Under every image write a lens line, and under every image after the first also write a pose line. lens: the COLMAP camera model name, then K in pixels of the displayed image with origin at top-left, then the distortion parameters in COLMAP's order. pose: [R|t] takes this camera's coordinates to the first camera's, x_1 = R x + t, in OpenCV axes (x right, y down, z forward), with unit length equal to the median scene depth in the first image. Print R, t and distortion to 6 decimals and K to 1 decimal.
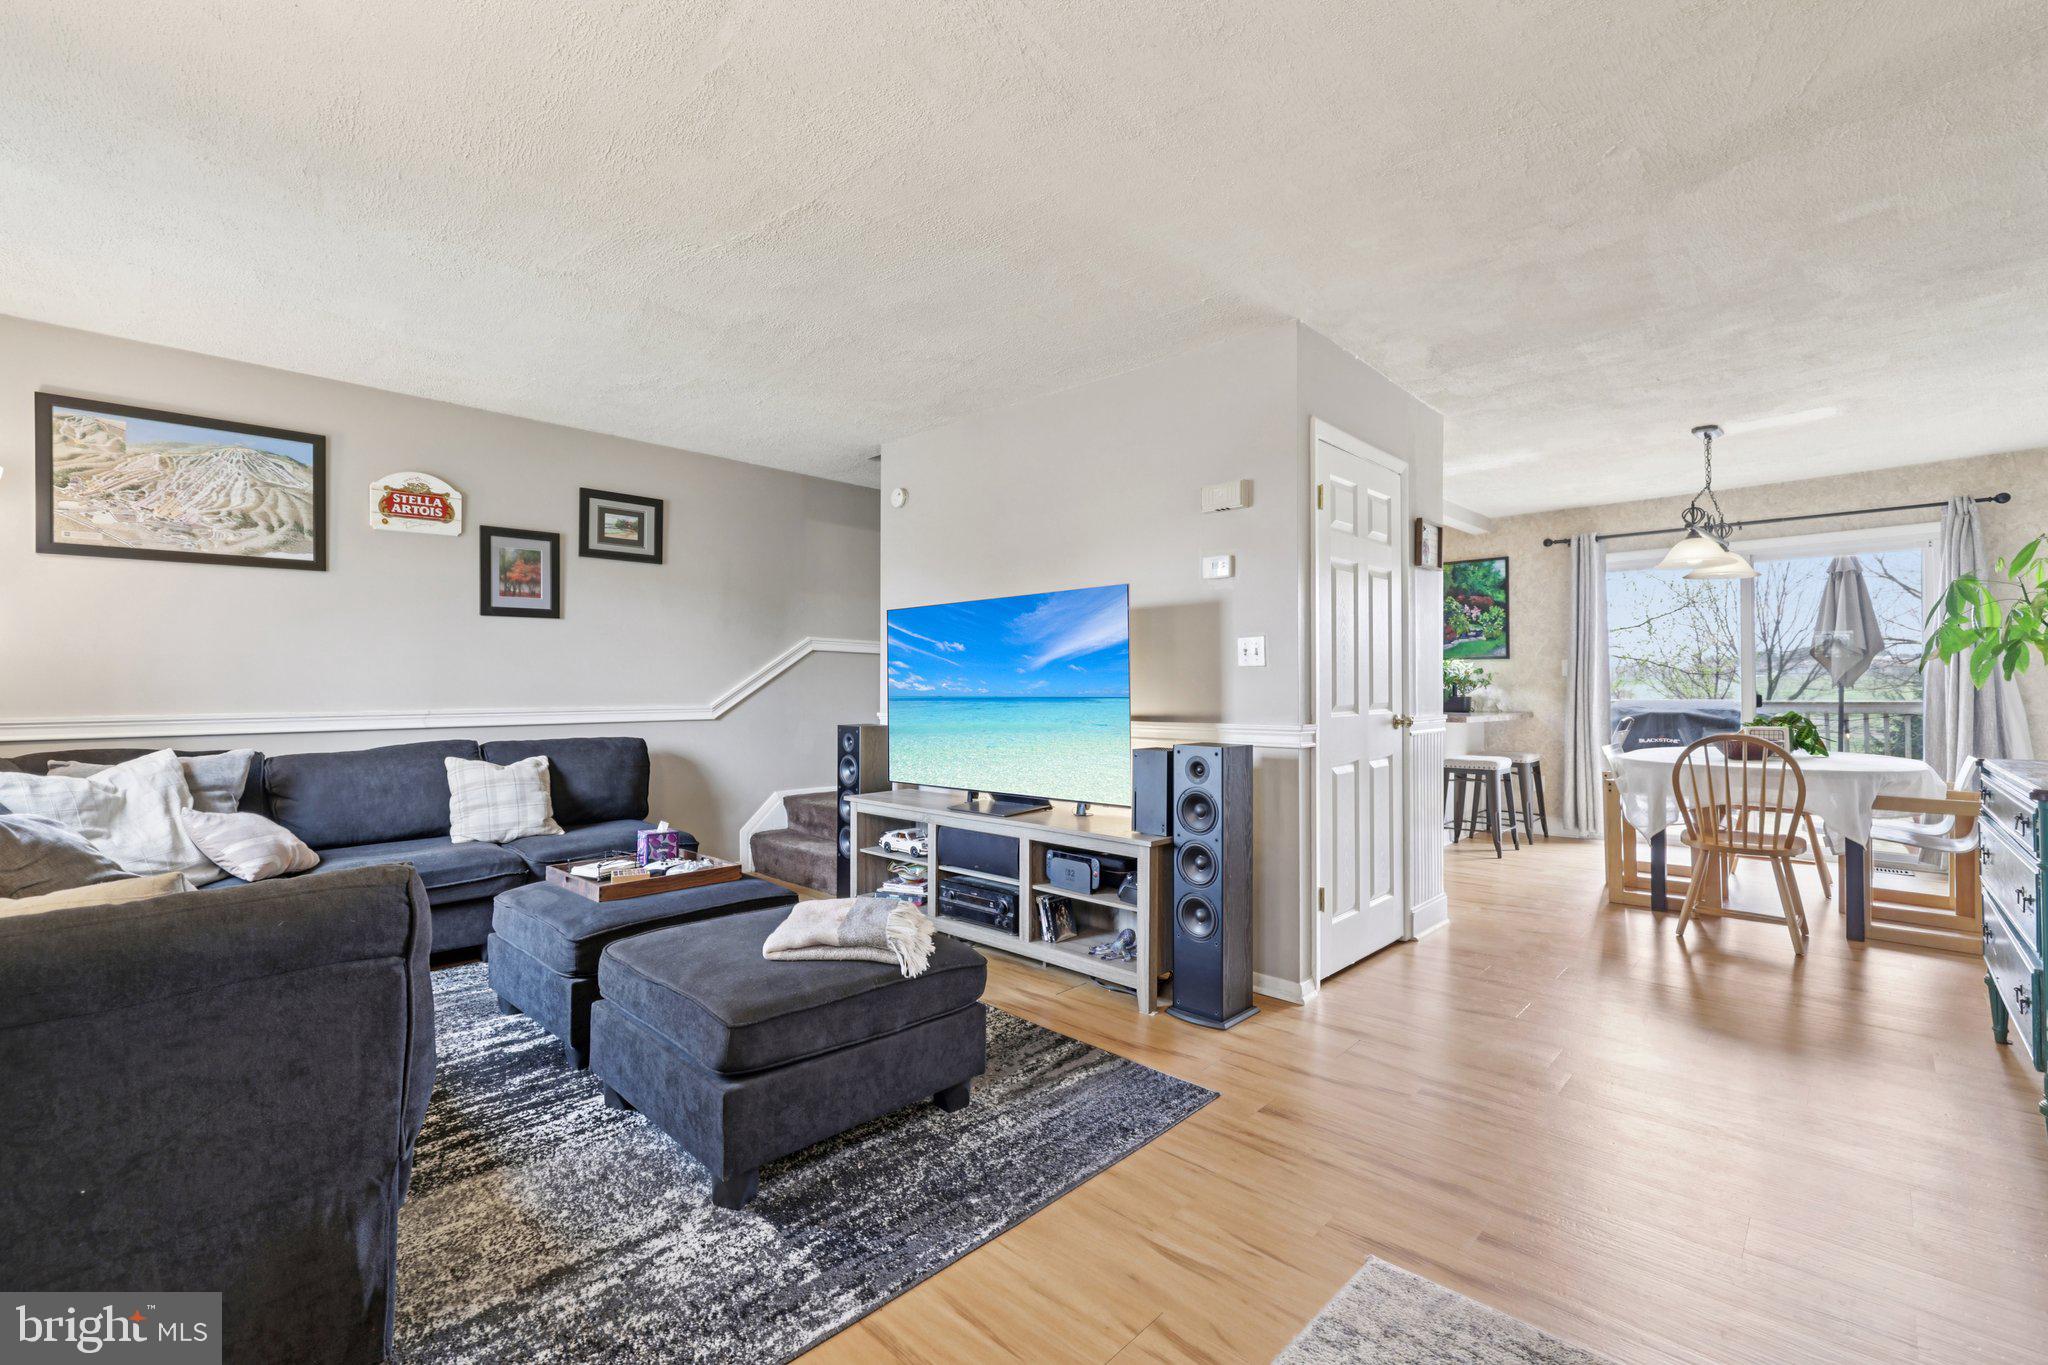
lens RADIAL K [[861.9, 0, 1031.7], [0, 861.9, 673.6], [0, 0, 1]] dist [0.001041, -0.000039]
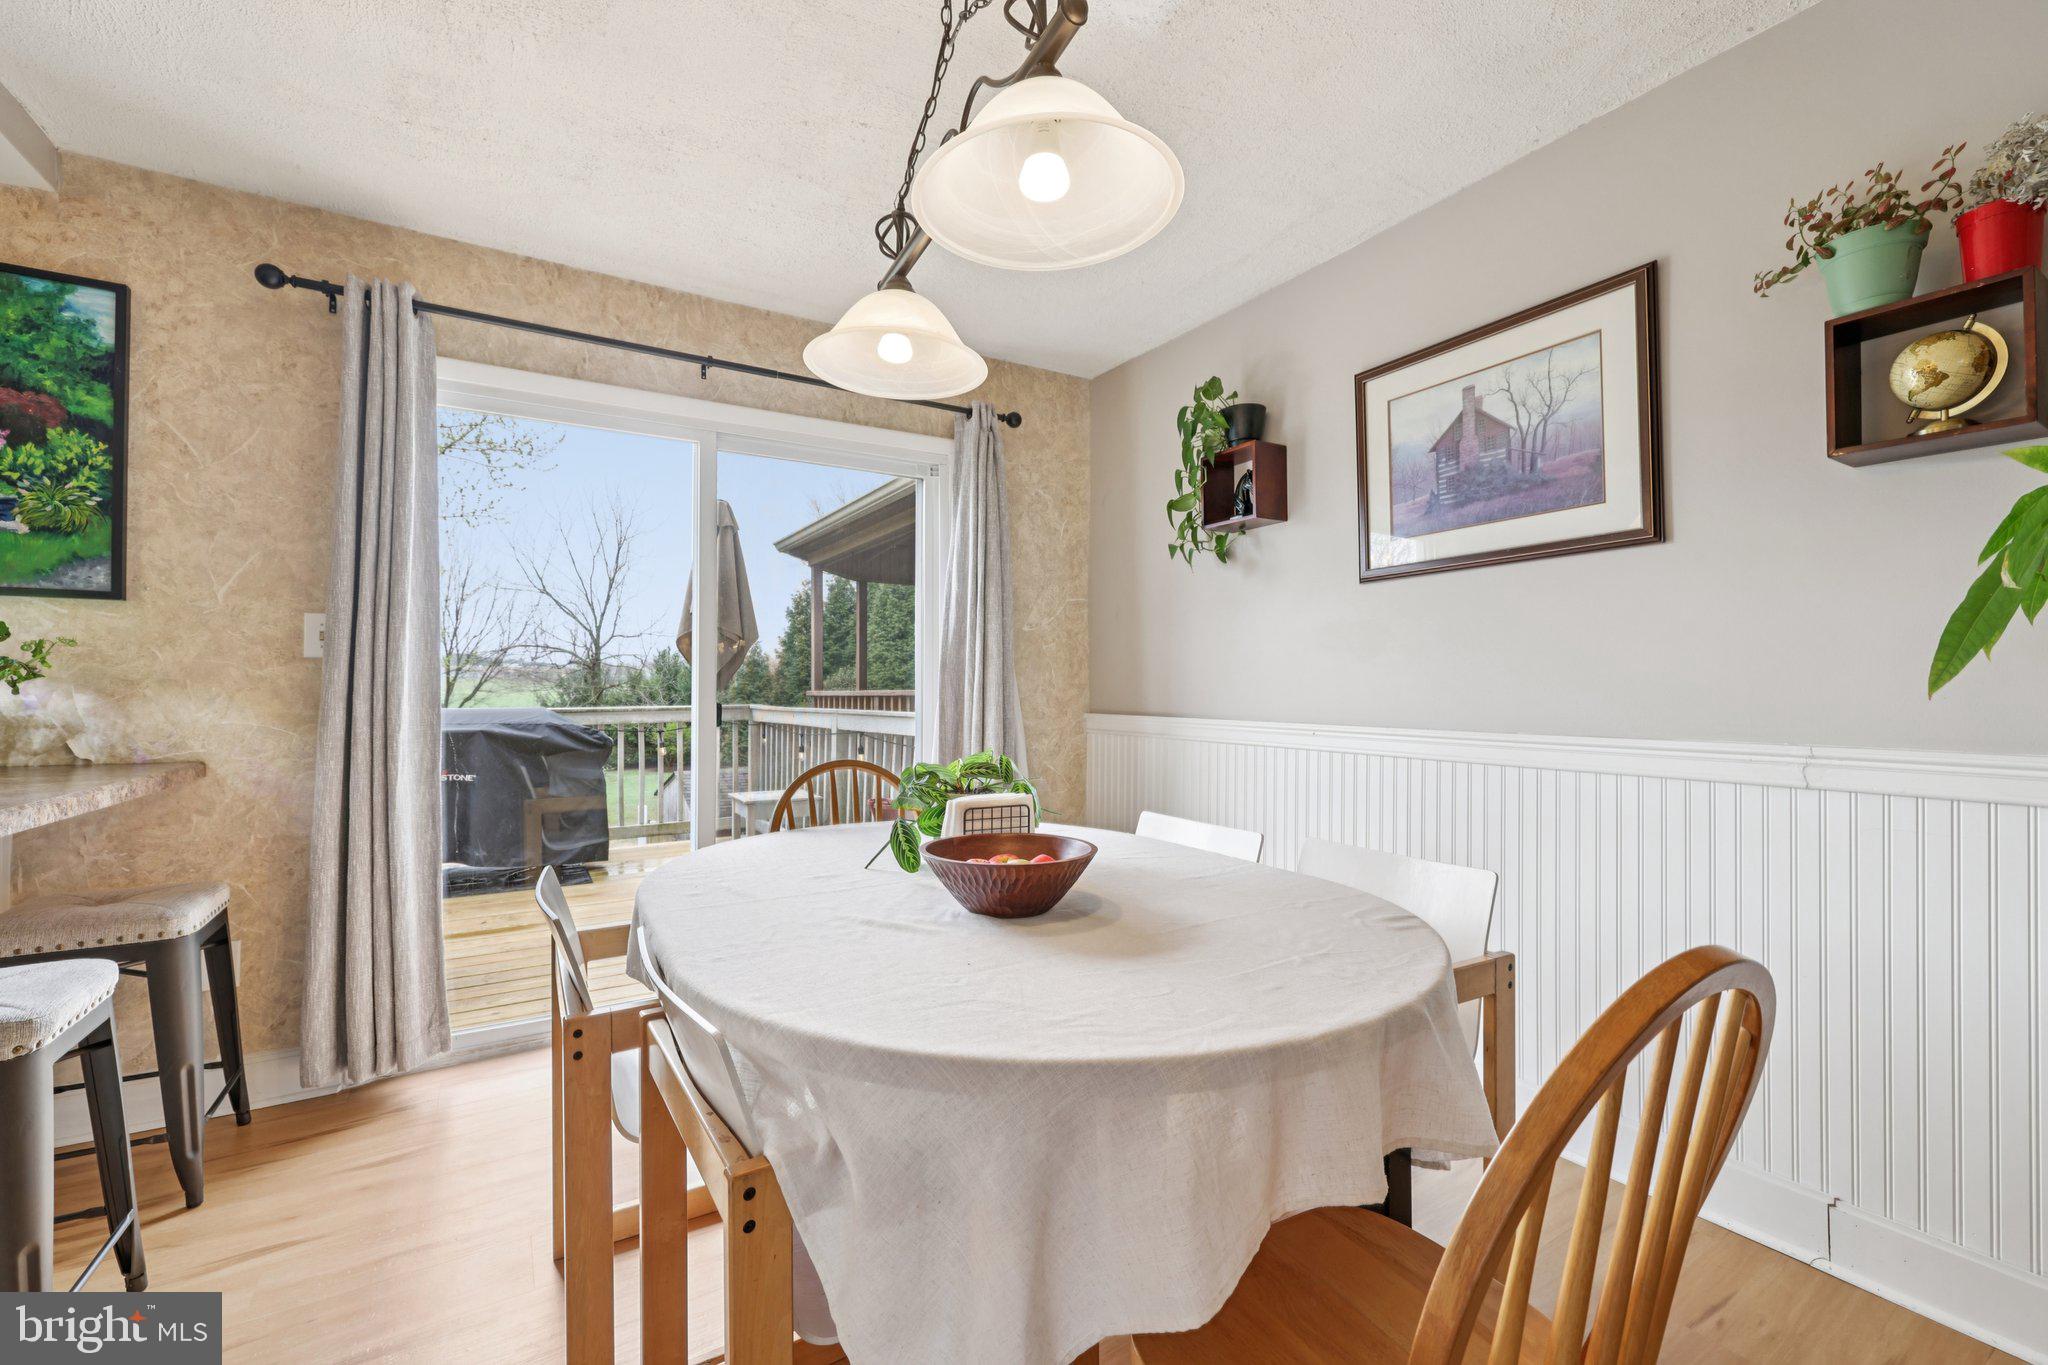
lens RADIAL K [[861.9, 0, 1025.2], [0, 861.9, 674.9], [0, 0, 1]] dist [0.001041, -0.000039]
pose [[0.259780, 0.015564, 0.965542, 0.330380], [-0.014685, 0.999818, -0.012166, 0.009958], [-0.965556, -0.011018, 0.259961, 0.590011]]
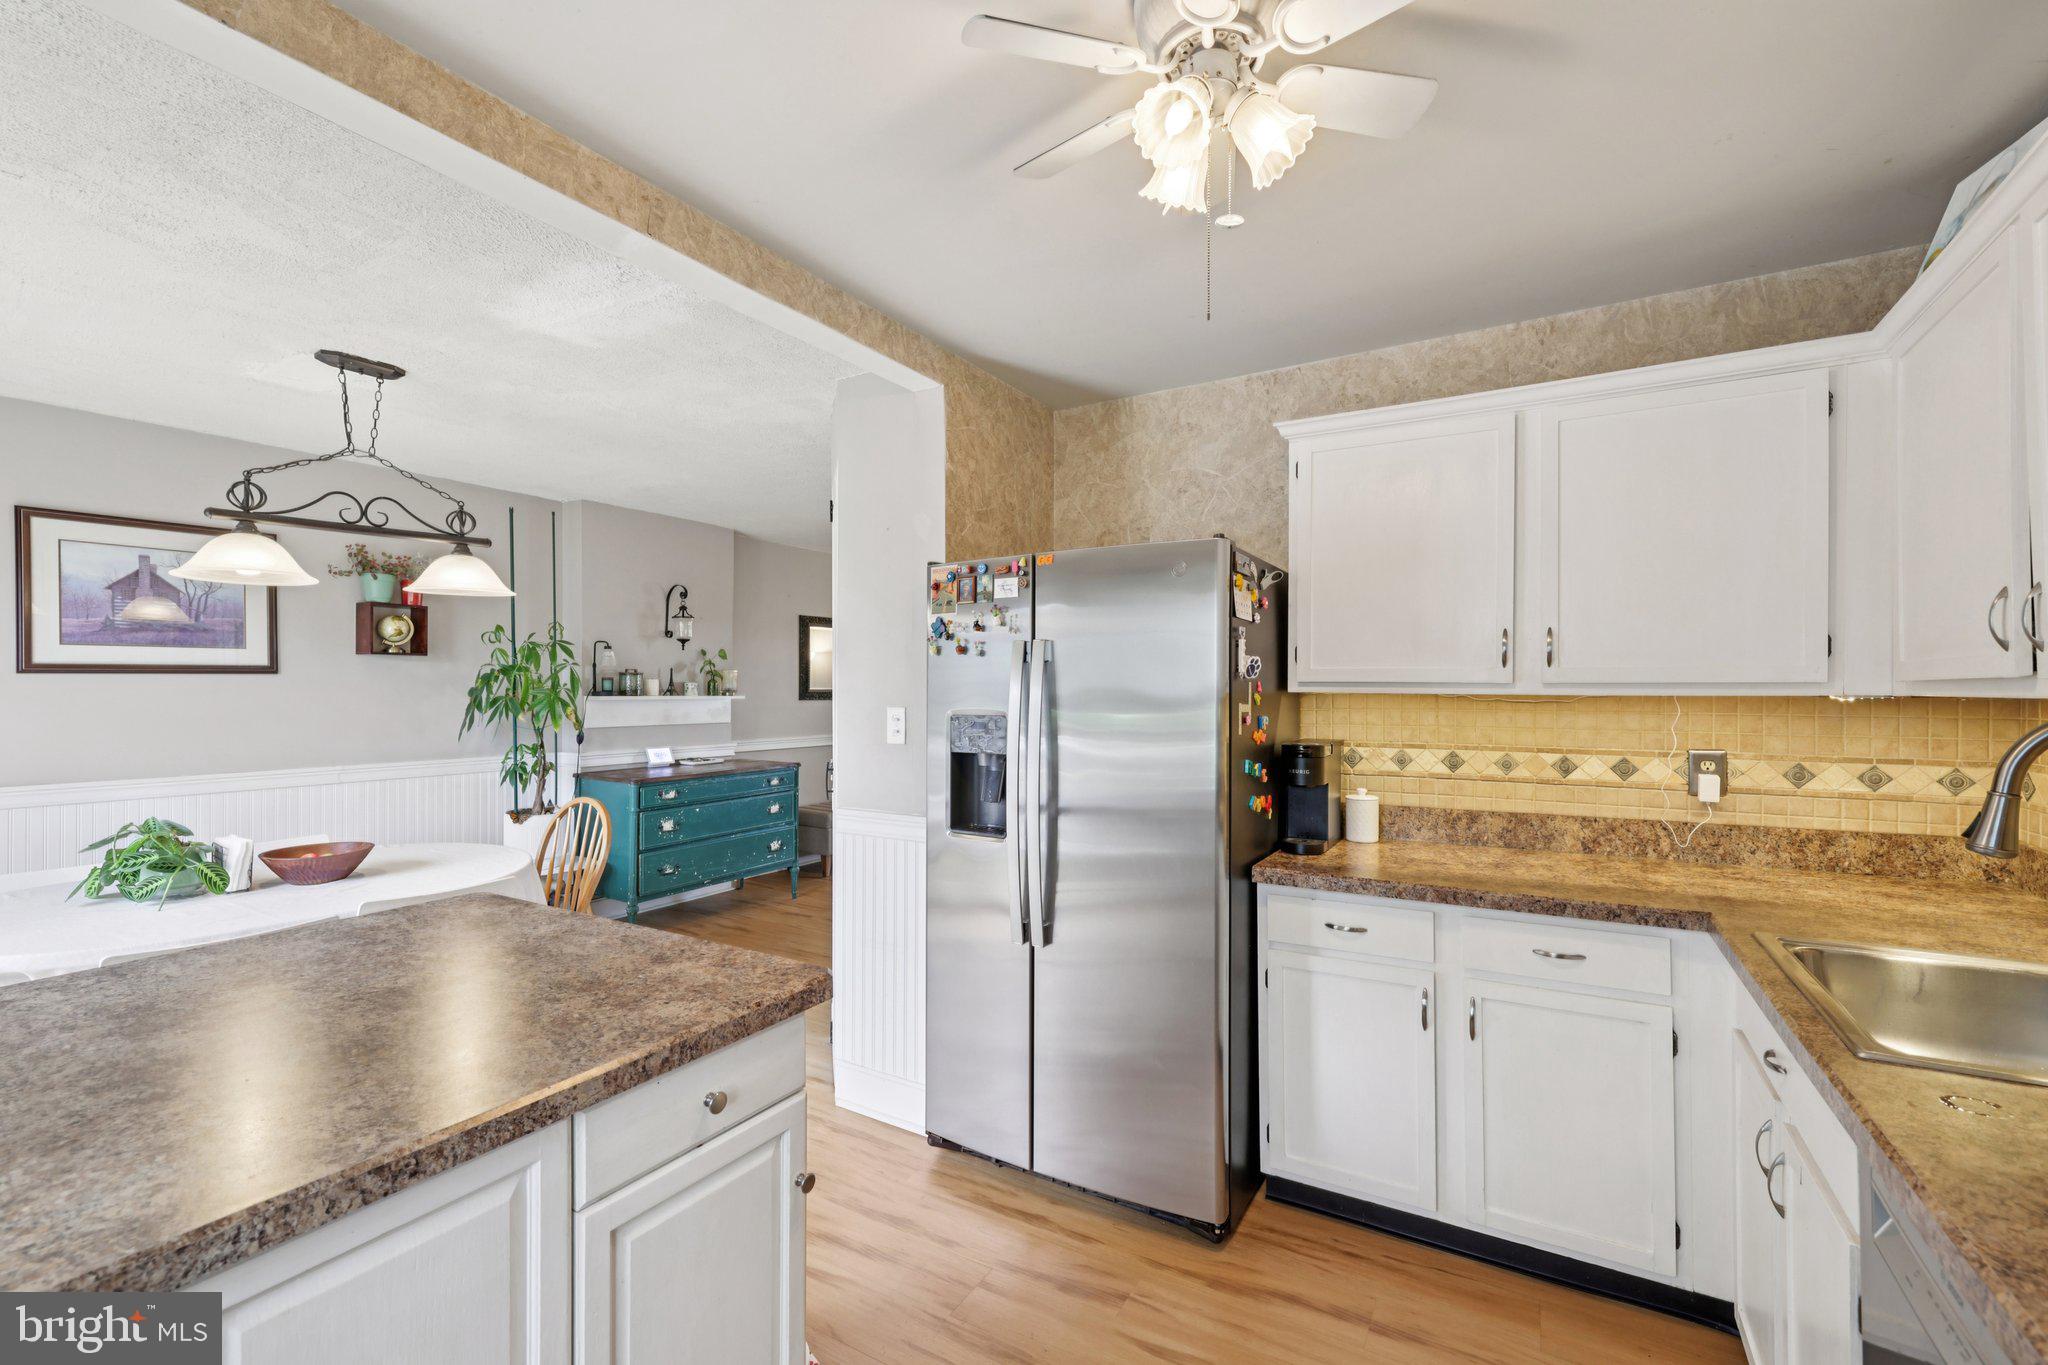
lens RADIAL K [[861.9, 0, 1011.4], [0, 861.9, 688.8], [0, 0, 1]] dist [0.001041, -0.000039]
pose [[-0.975820, -0.004439, -0.218529, 0.307531], [-0.002276, 0.999946, -0.010148, -0.023646], [0.218562, -0.009406, -0.975778, 1.100584]]
